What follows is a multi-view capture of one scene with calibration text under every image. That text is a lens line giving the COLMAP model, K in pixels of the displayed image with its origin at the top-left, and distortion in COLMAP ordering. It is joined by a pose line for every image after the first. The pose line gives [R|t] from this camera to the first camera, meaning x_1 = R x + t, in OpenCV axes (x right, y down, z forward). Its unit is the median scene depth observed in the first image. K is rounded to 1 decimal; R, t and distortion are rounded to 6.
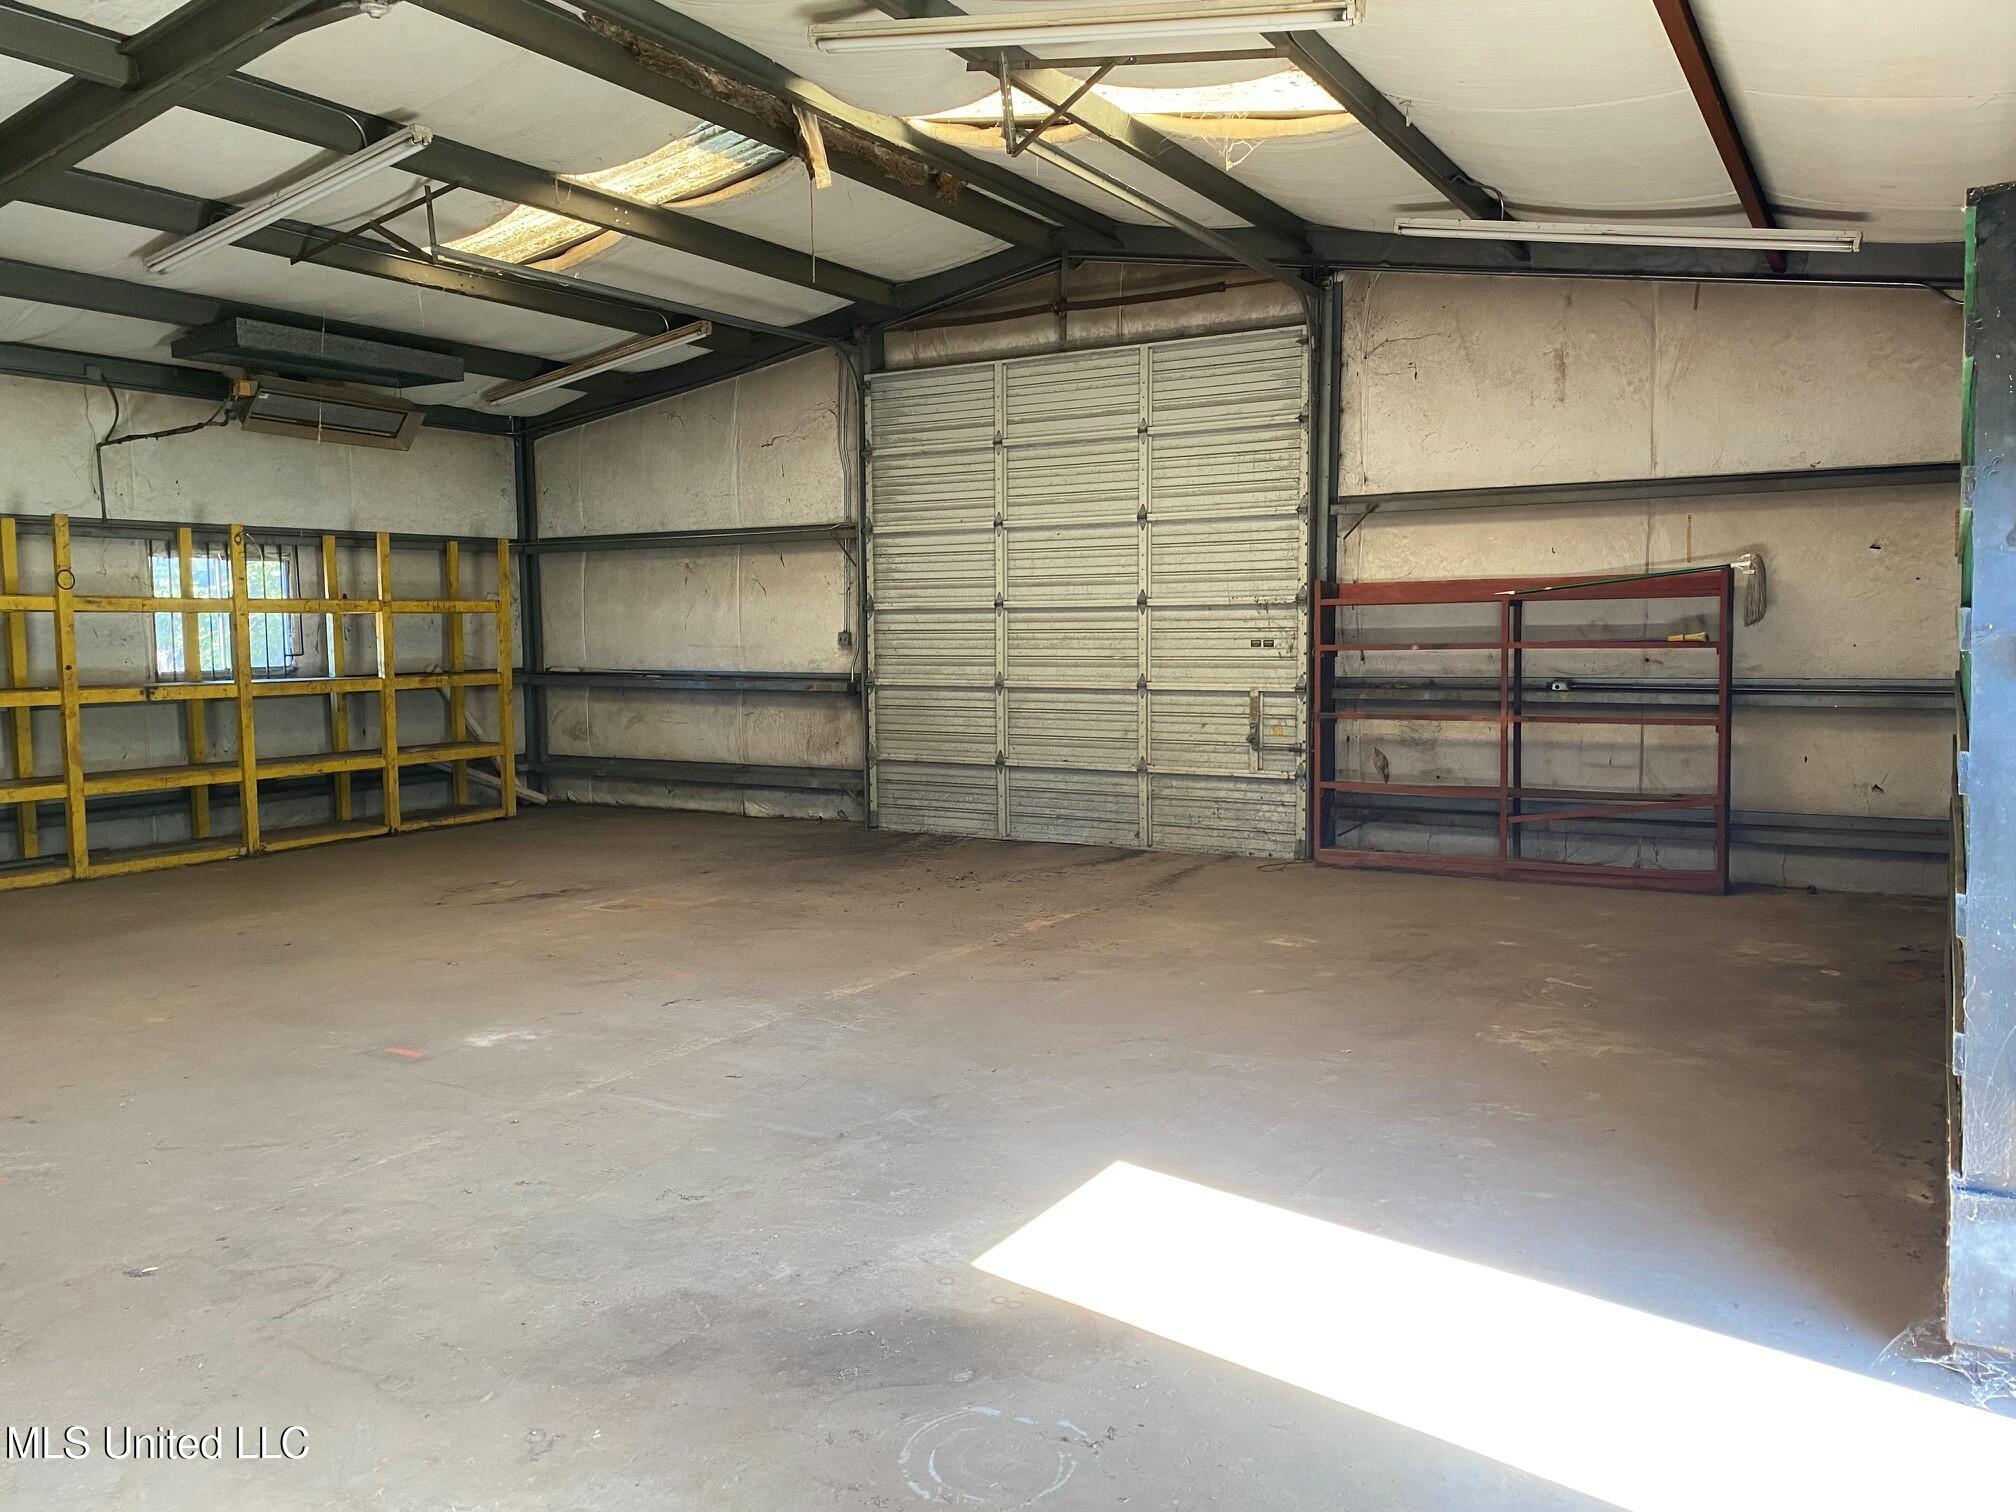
lens RADIAL K [[1532.4, 0, 1009.6], [0, 1532.4, 755.7], [0, 0, 1]] dist [0.004695, 0.004974]
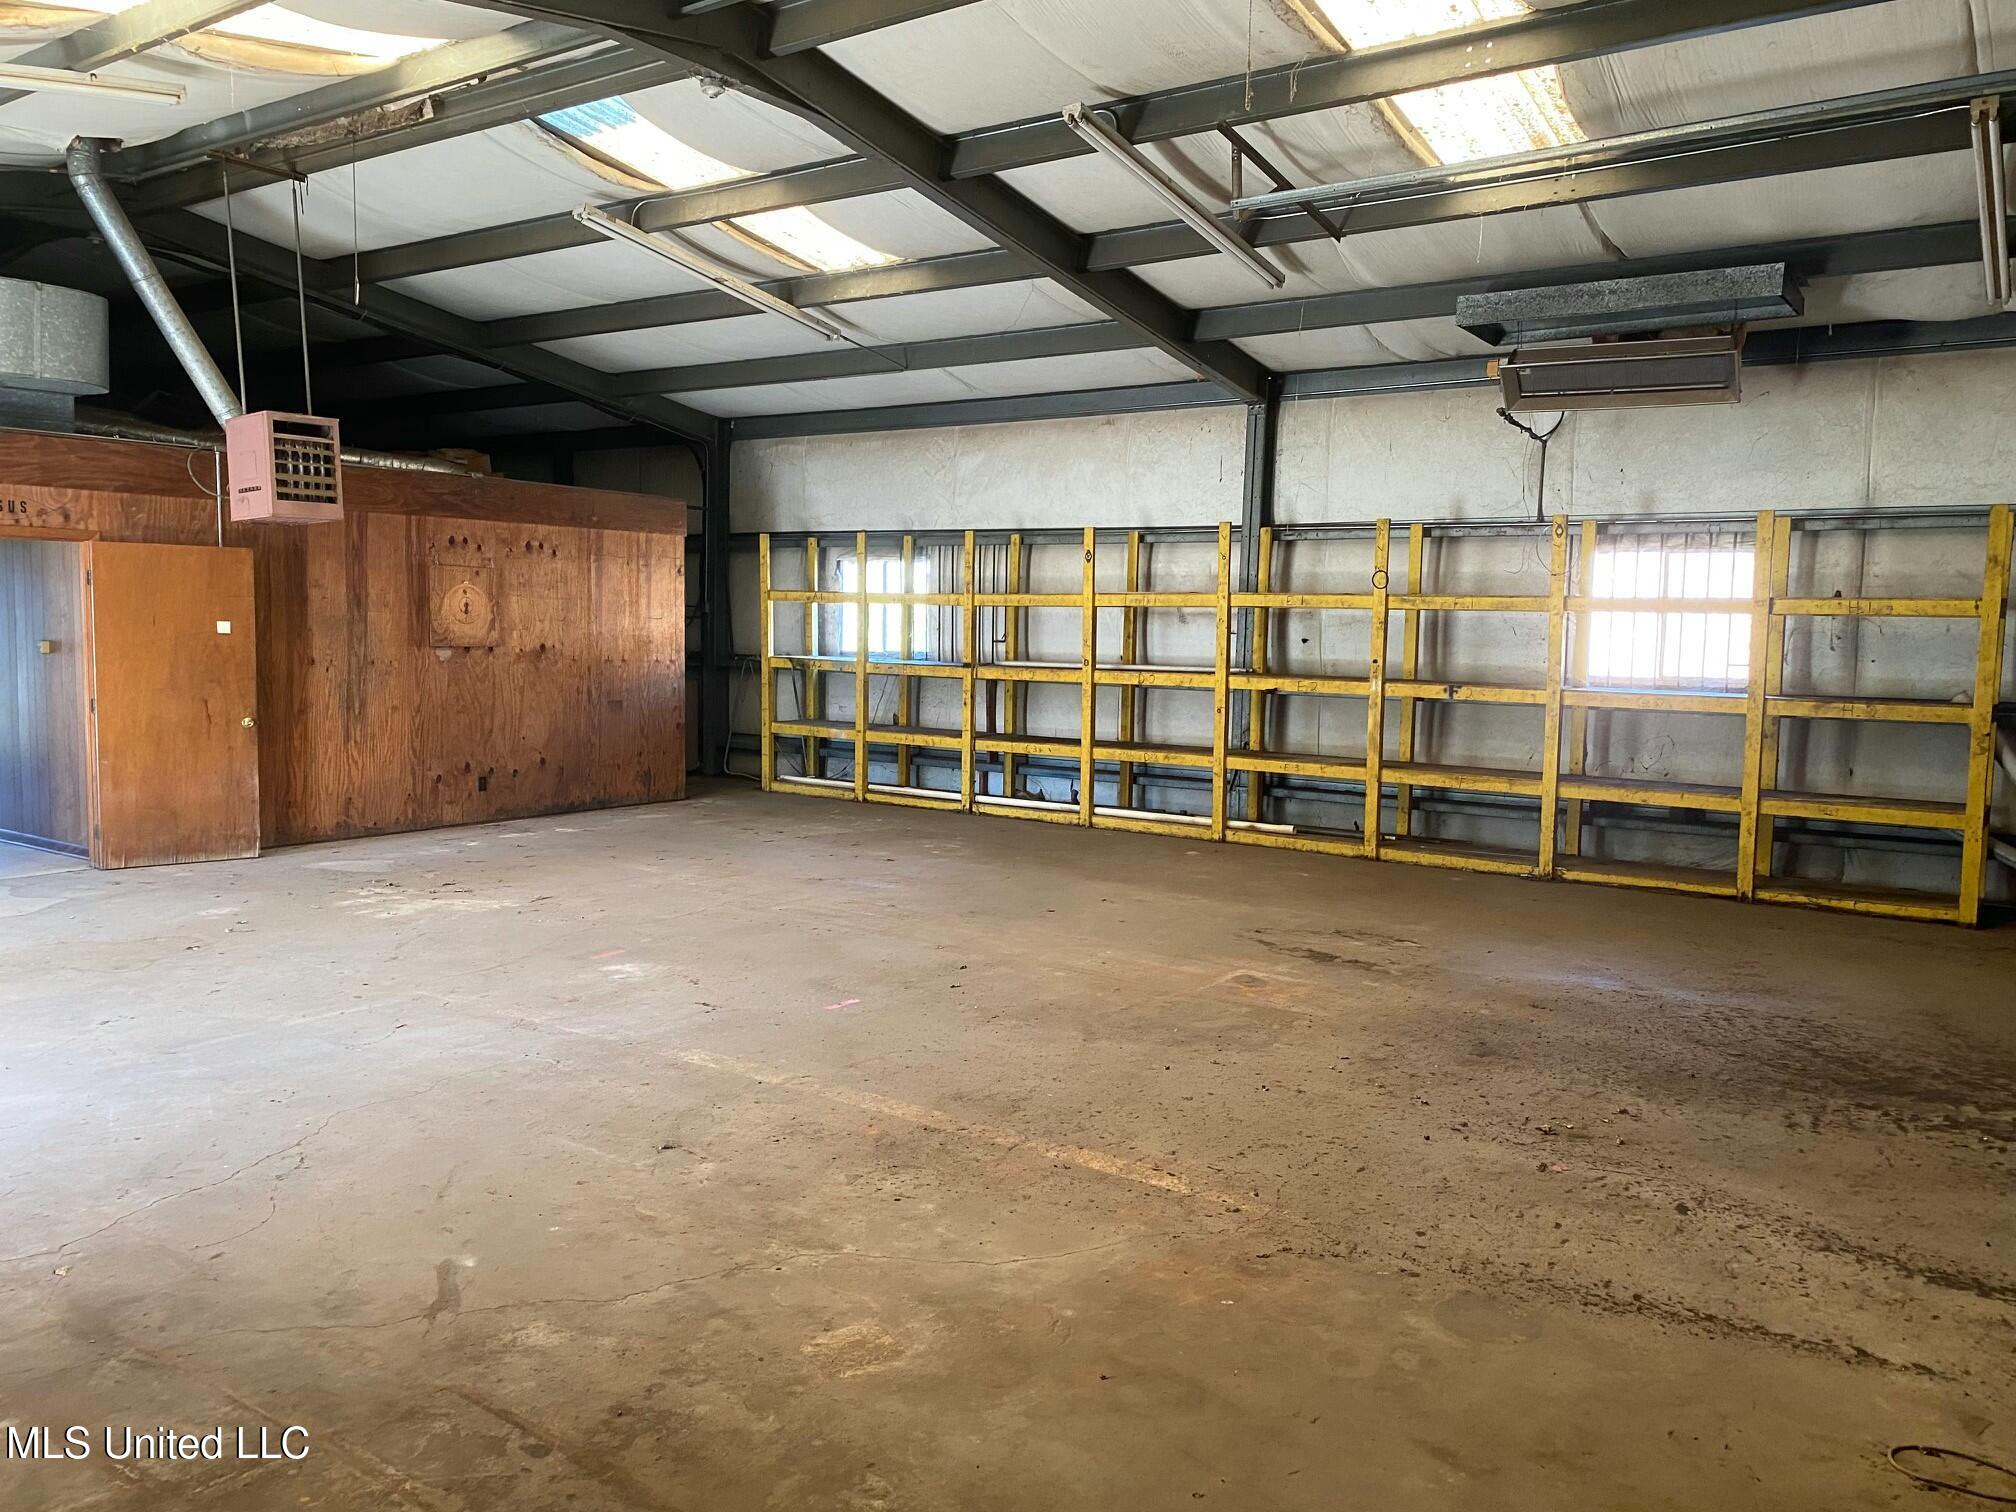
lens RADIAL K [[1532.4, 0, 1010.3], [0, 1532.4, 747.9], [0, 0, 1]] dist [0.004695, 0.004974]
pose [[-0.062004, 0.097581, -0.993294, 0.471898], [-0.107341, 0.988785, 0.103838, -0.080467], [0.992287, 0.113060, -0.050834, 0.806431]]
